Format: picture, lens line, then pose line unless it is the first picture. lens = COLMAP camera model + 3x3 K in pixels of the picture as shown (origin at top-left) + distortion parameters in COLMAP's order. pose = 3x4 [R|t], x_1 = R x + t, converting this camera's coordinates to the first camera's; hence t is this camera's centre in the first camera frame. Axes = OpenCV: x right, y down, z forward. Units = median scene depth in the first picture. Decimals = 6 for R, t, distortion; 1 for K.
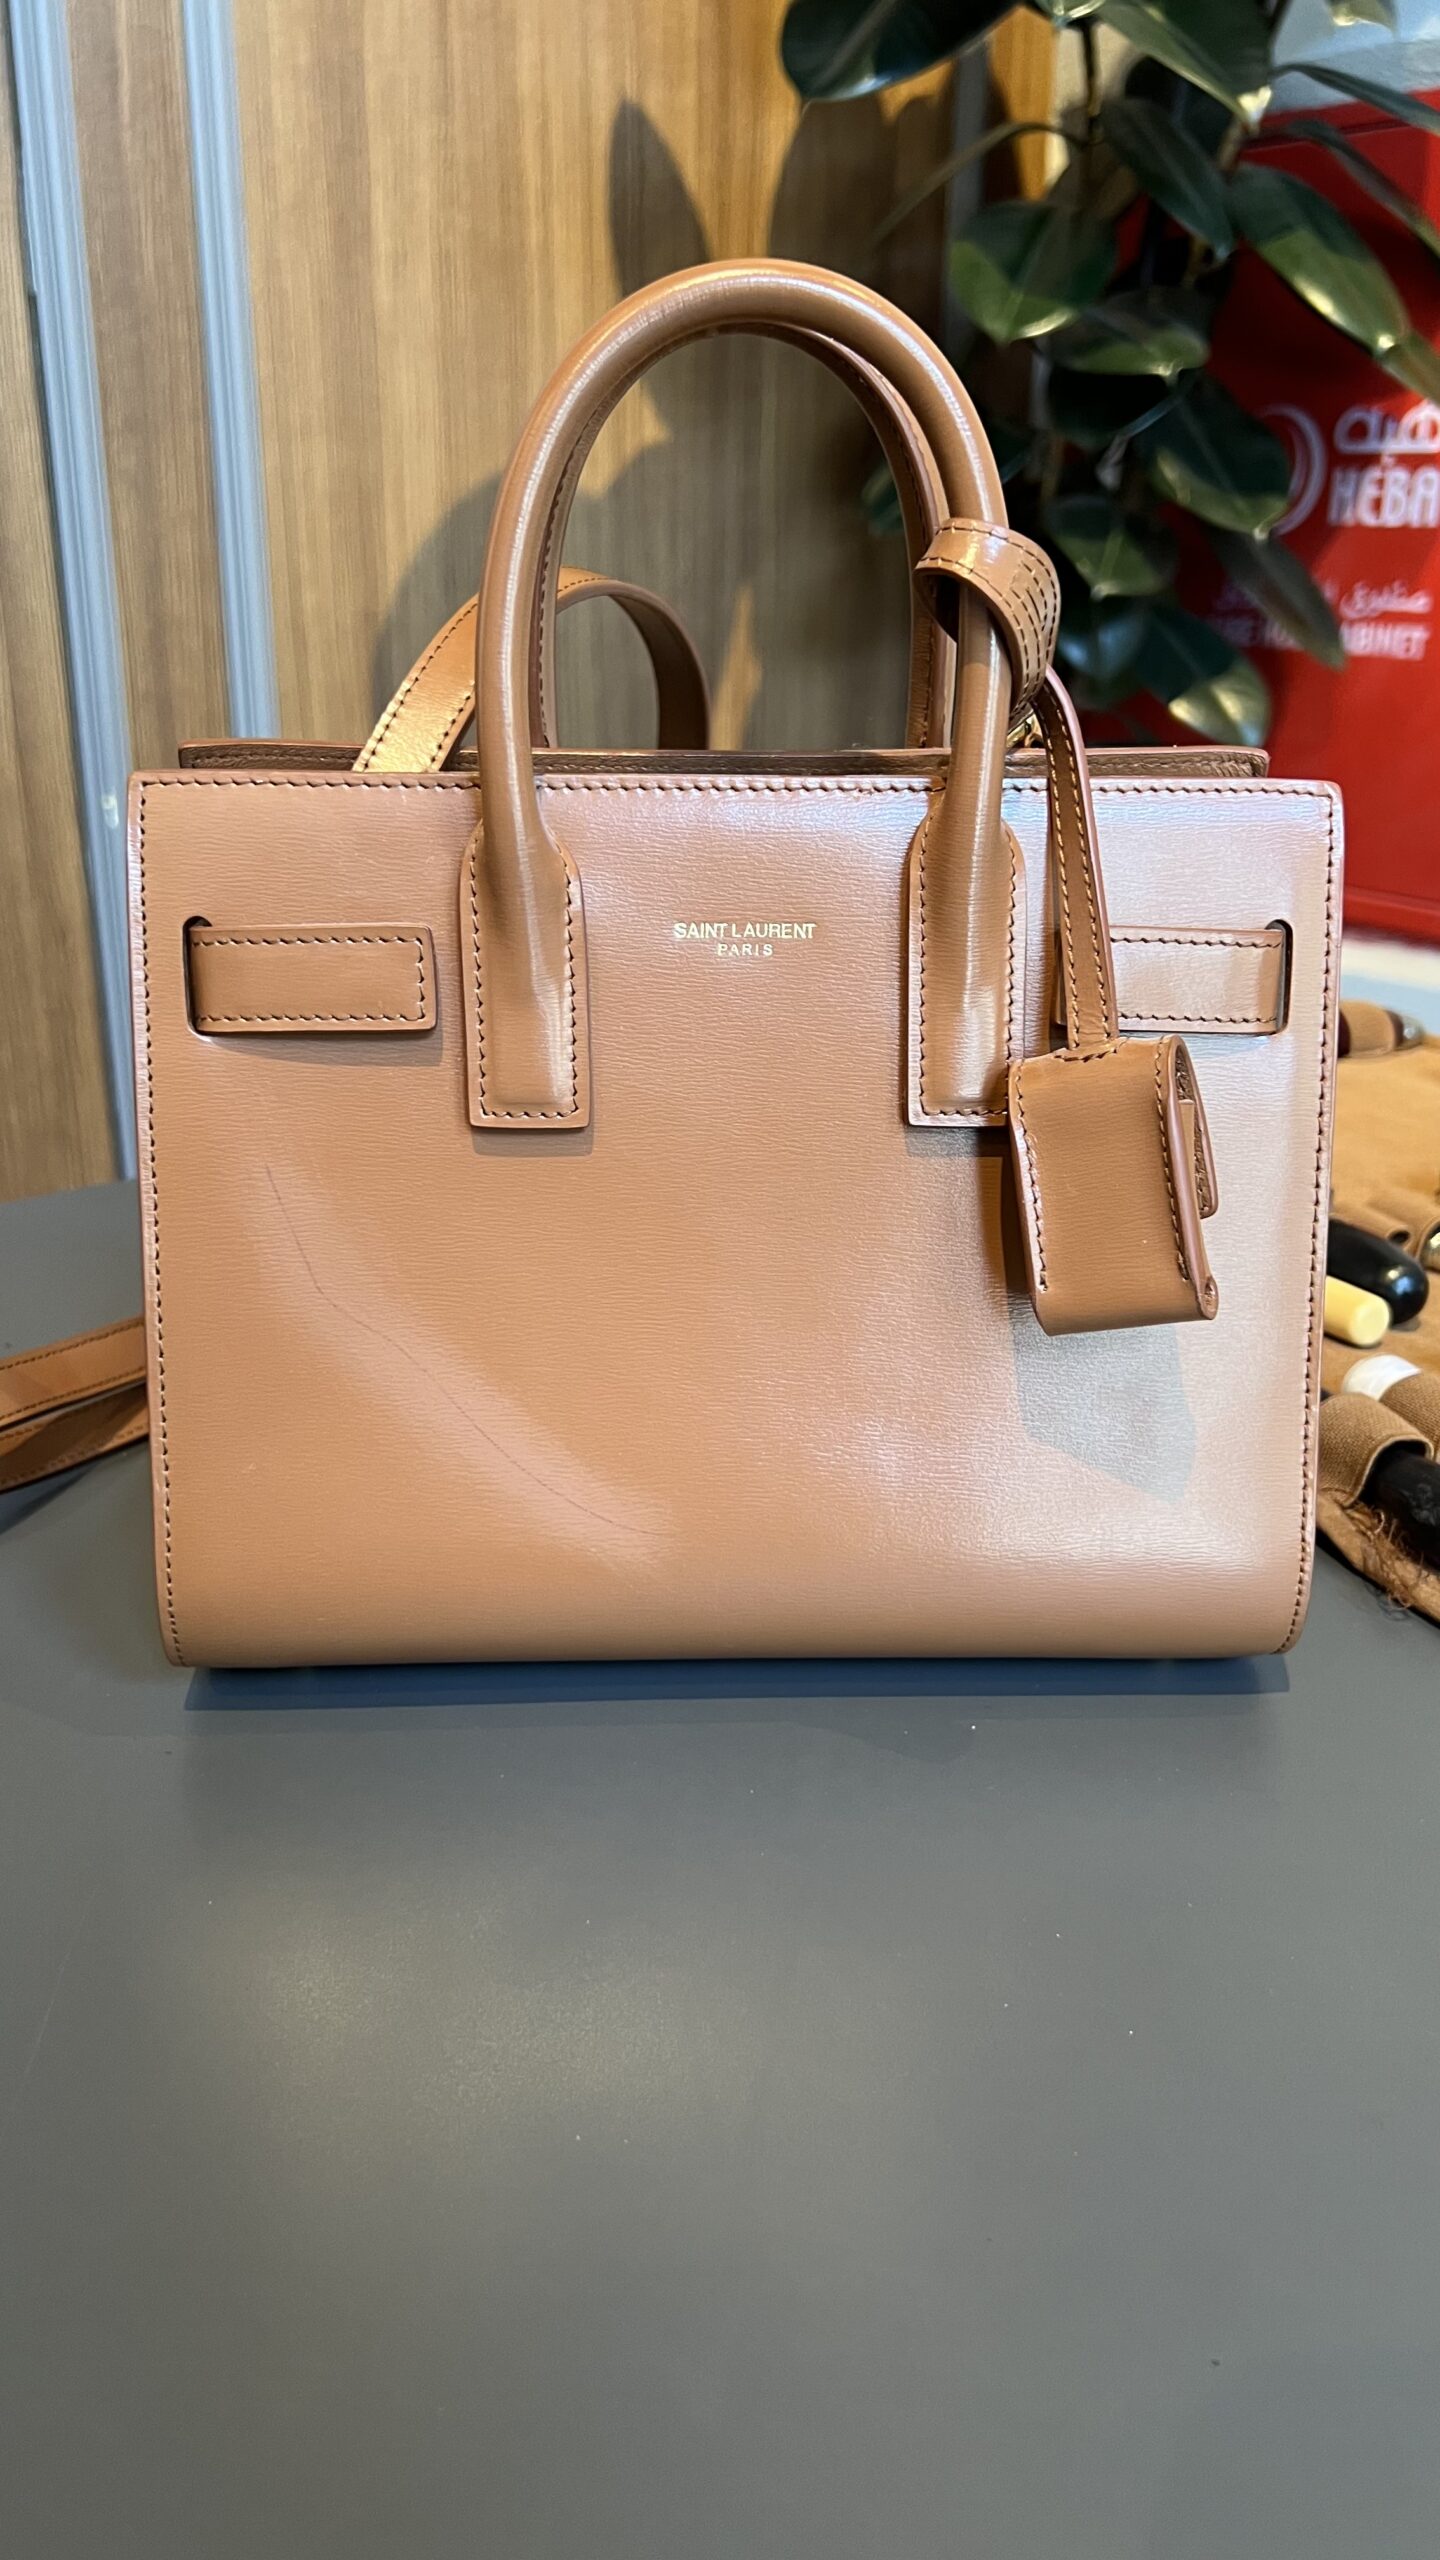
lens RADIAL K [[2334.2, 0, 720.0], [0, 2334.2, 1280.0], [0, 0, 1]] dist [0.003441, 0.005360]
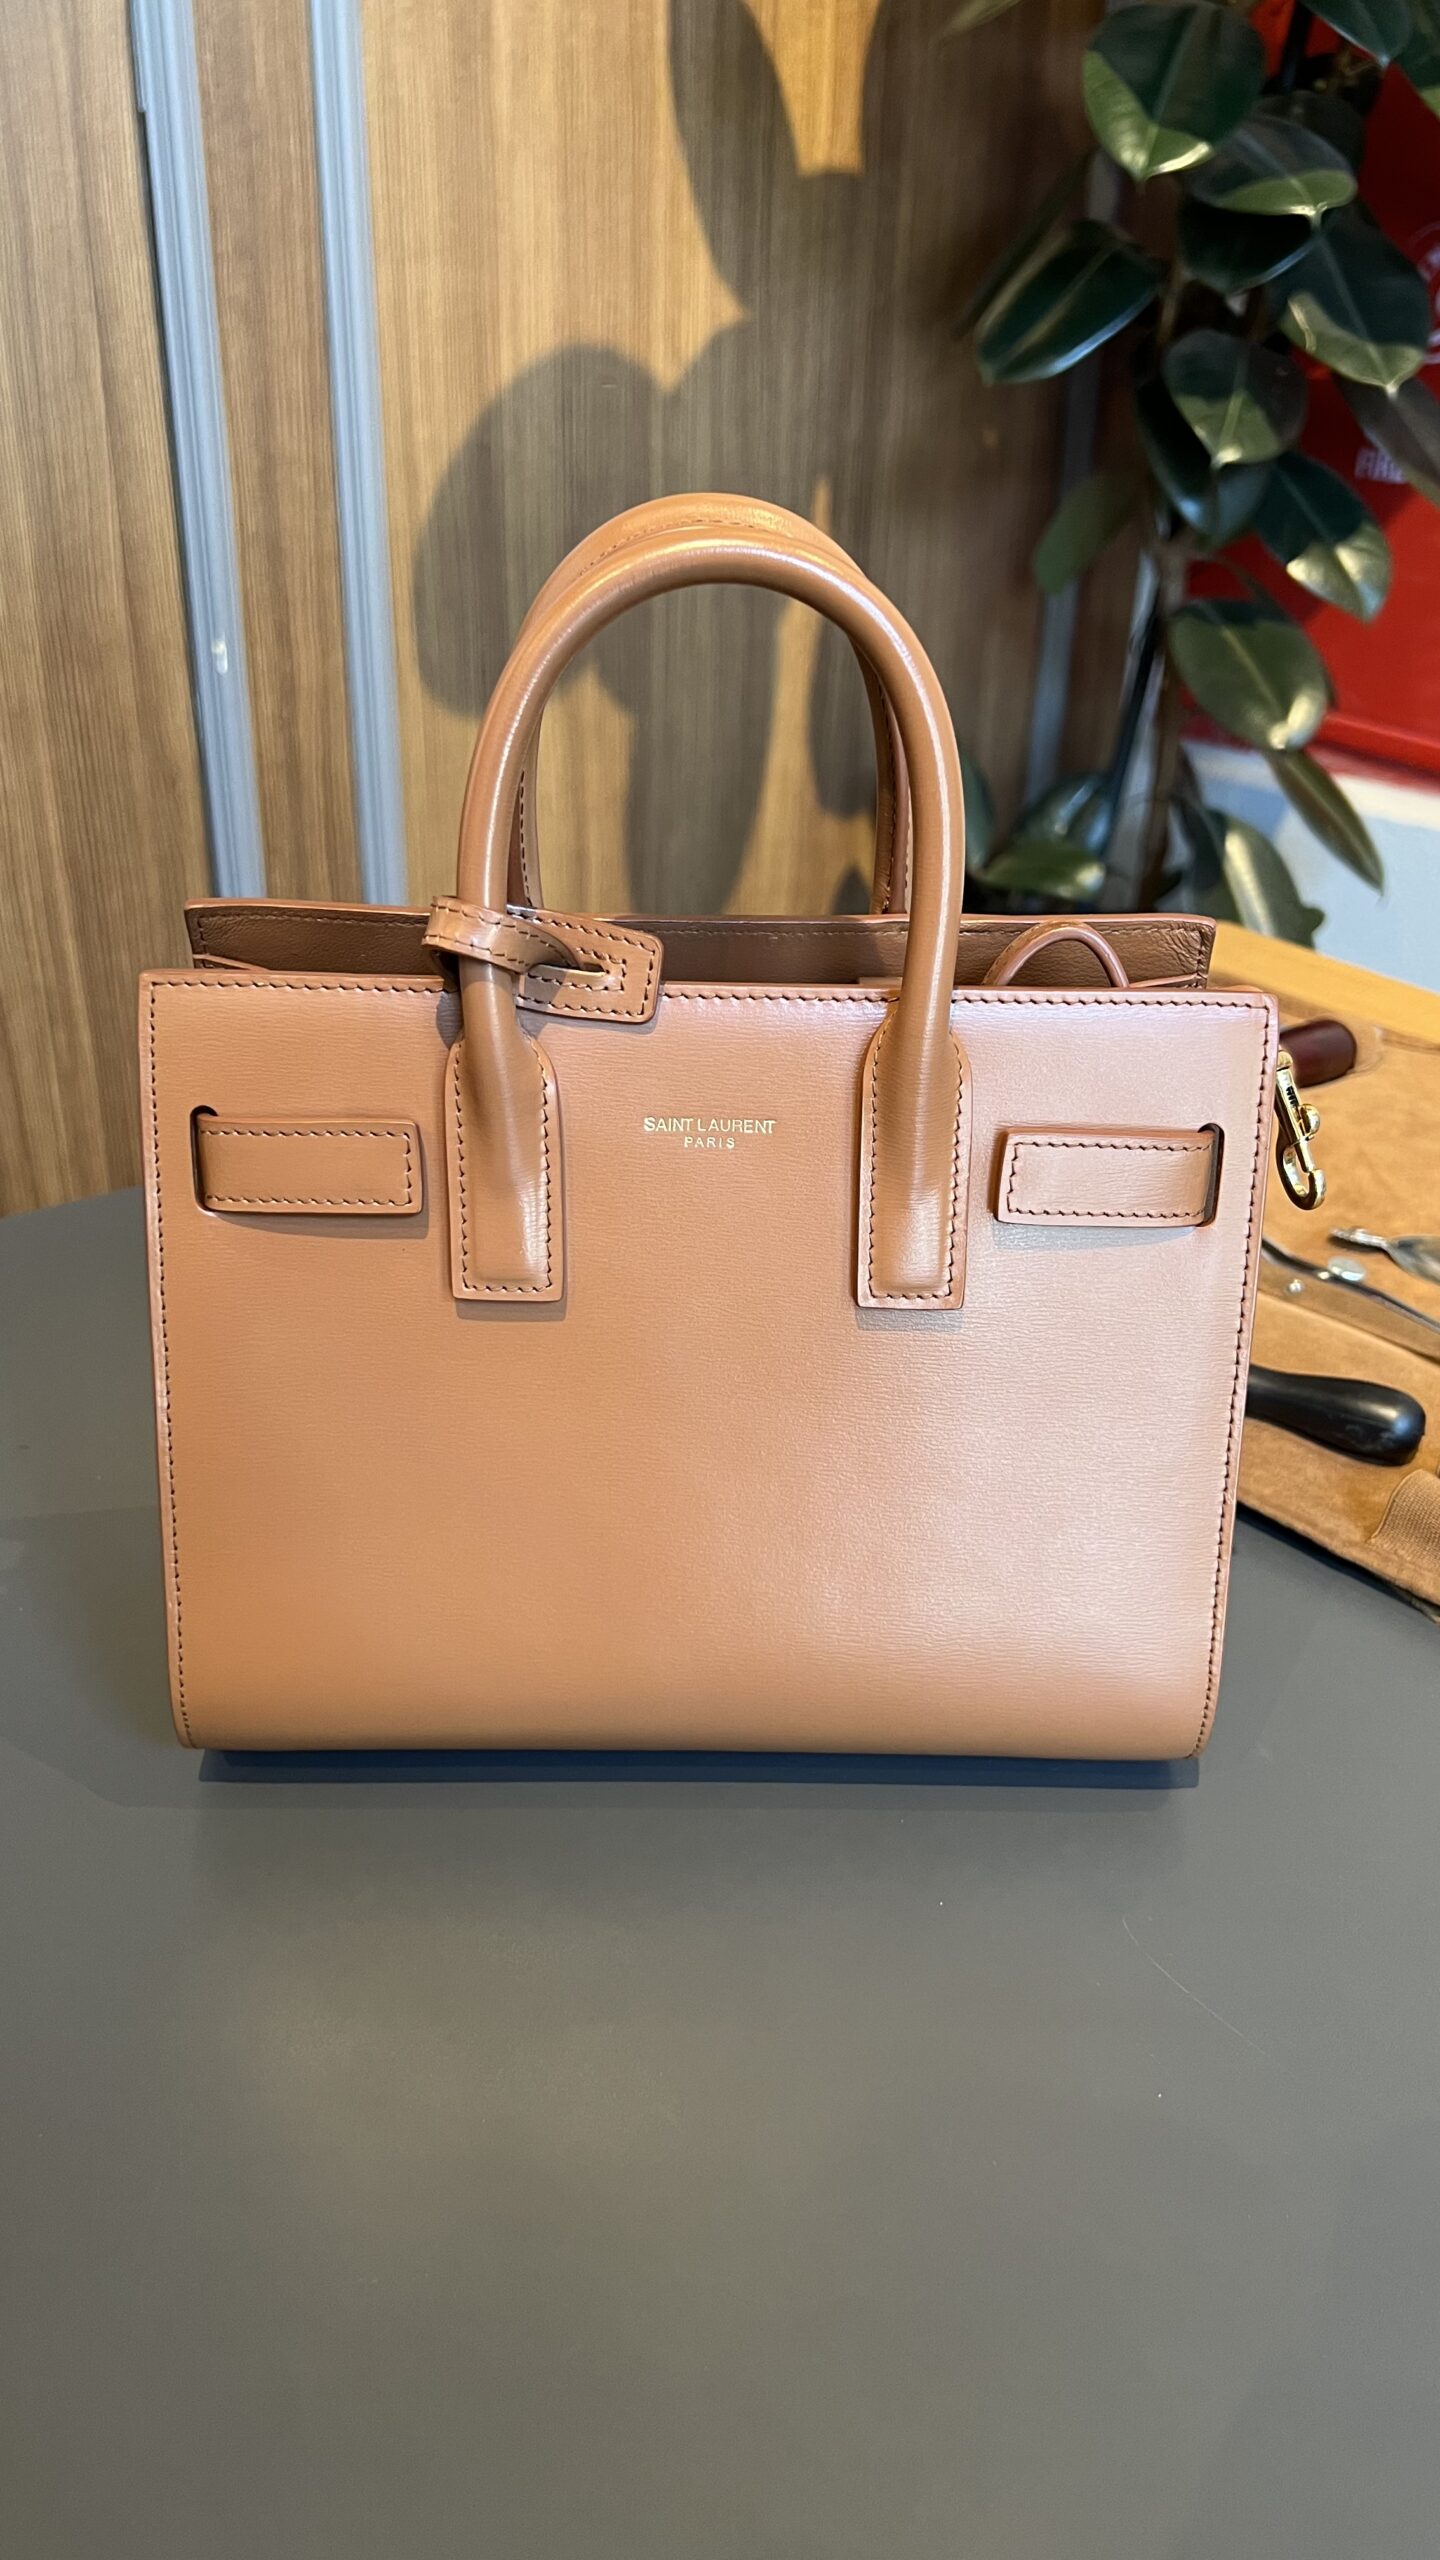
lens RADIAL K [[2269.9, 0, 764.1], [0, 2269.9, 1405.3], [0, 0, 1]] dist [0.003259, -0.003630]
pose [[0.998883, 0.040385, -0.024547, 0.057598], [-0.036494, 0.989150, 0.142307, -0.148804], [0.030027, -0.141252, 0.989518, -0.048879]]
